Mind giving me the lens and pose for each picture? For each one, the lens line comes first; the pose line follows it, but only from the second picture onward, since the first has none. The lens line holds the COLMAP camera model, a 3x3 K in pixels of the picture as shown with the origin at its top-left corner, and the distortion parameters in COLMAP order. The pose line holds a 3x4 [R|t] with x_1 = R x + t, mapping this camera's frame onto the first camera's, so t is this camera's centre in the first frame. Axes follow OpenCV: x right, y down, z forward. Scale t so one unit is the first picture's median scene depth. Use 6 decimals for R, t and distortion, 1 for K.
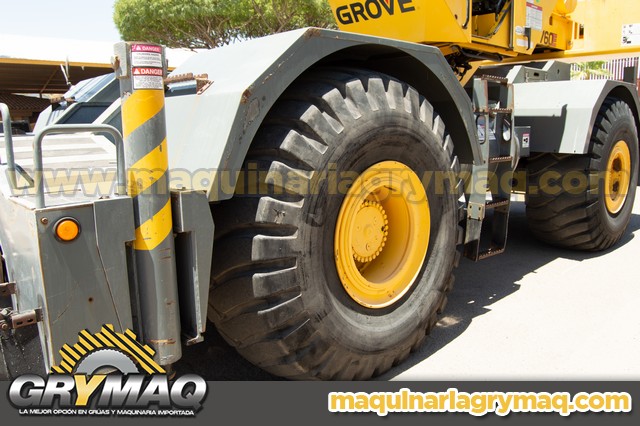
lens RADIAL K [[505.7, 0, 320.0], [0, 505.7, 213.0], [0, 0, 1]] dist [-0.080826, 0.001145]
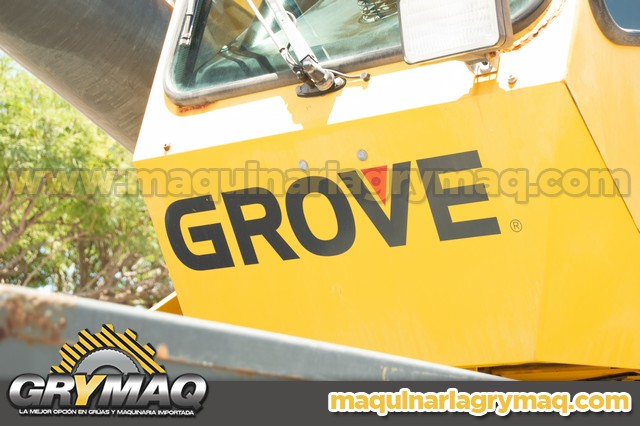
lens RADIAL K [[1530.8, 0, 320.0], [0, 1530.8, 213.0], [0, 0, 1]] dist [-0.007585, -0.018551]
pose [[0.988610, 0.075706, 0.130073, 0.009903], [-0.020125, 0.923007, -0.384257, -0.122435], [-0.149149, 0.377262, 0.914017, 0.311399]]
